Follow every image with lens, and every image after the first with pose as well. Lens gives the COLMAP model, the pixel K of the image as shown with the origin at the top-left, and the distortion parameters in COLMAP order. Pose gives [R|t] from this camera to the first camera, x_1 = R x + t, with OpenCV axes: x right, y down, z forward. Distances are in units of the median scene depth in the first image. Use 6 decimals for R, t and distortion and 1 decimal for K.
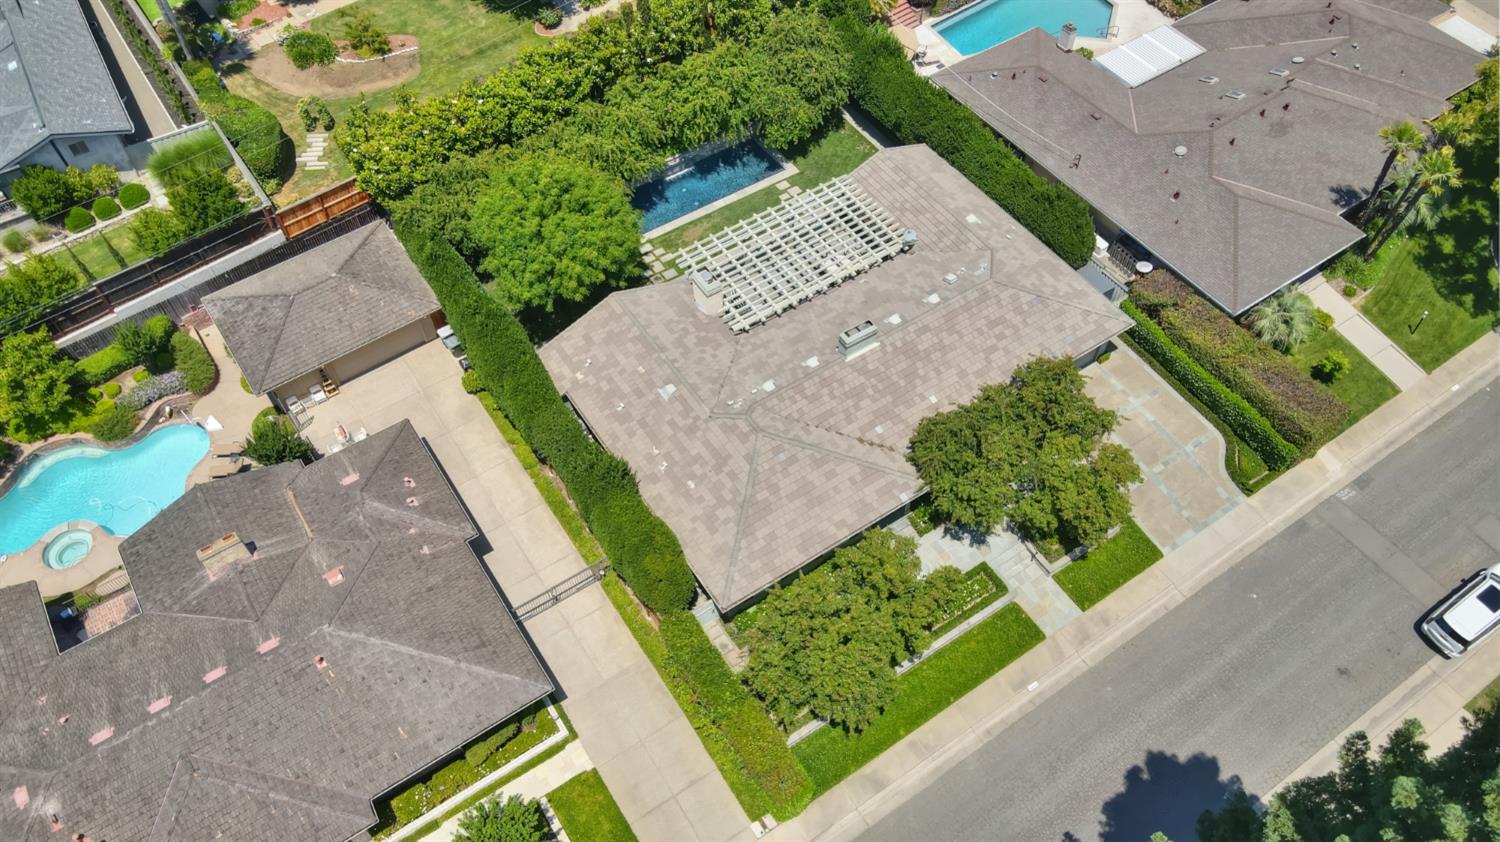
lens RADIAL K [[1094.0, 0, 750.0], [0, 1094.0, 421.0], [0, 0, 1]] dist [-0.001952, 0.027549]
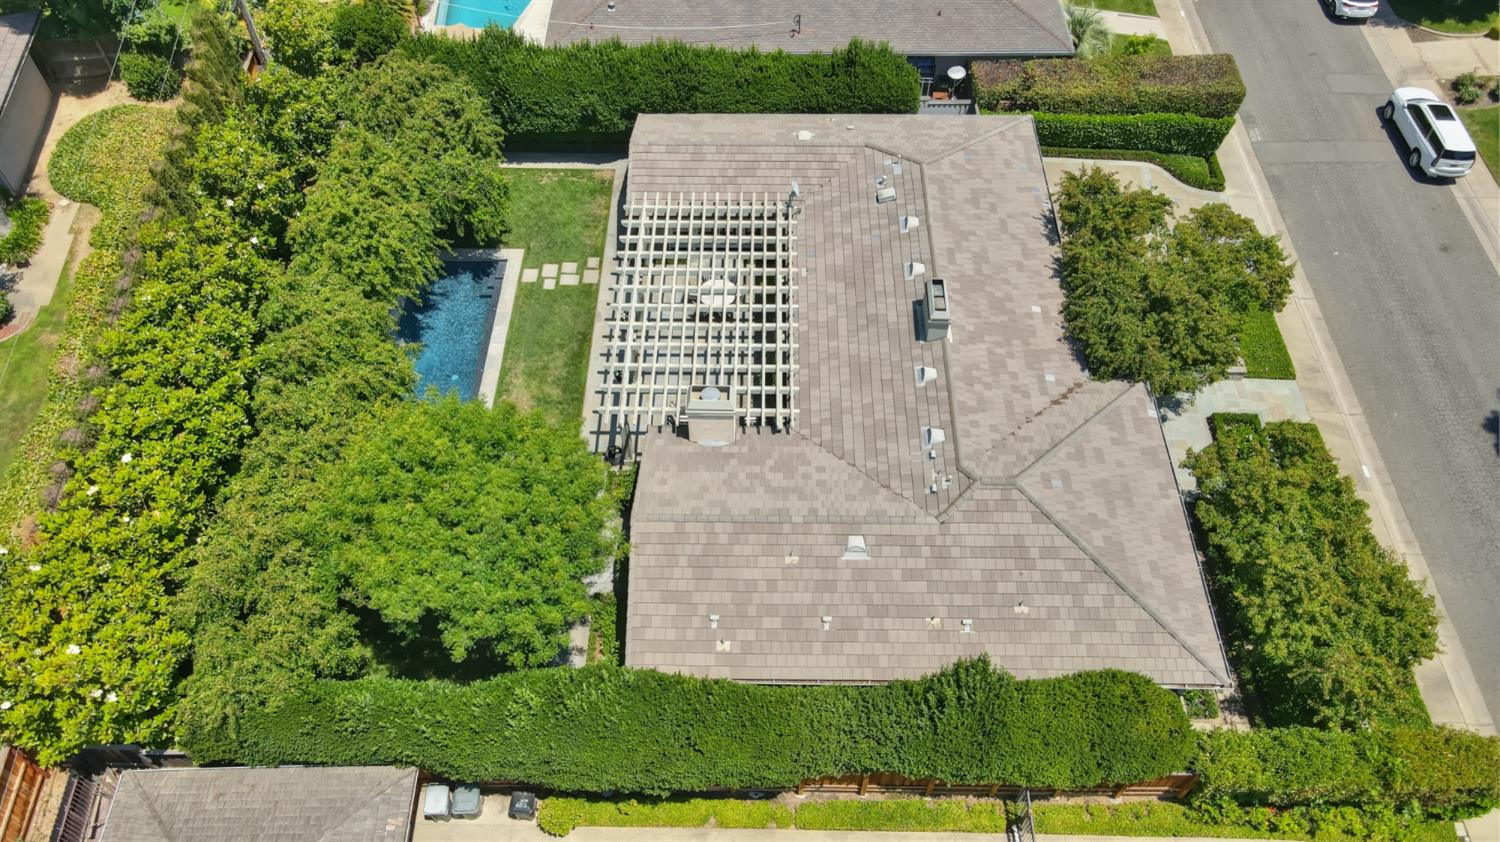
lens RADIAL K [[1094.0, 0, 750.0], [0, 1094.0, 421.0], [0, 0, 1]] dist [-0.001952, 0.027549]
pose [[0.566702, -0.650977, 0.505052, -0.369673], [0.663344, 0.724066, 0.188953, -0.233651], [-0.488695, 0.227944, 0.842152, 0.469771]]
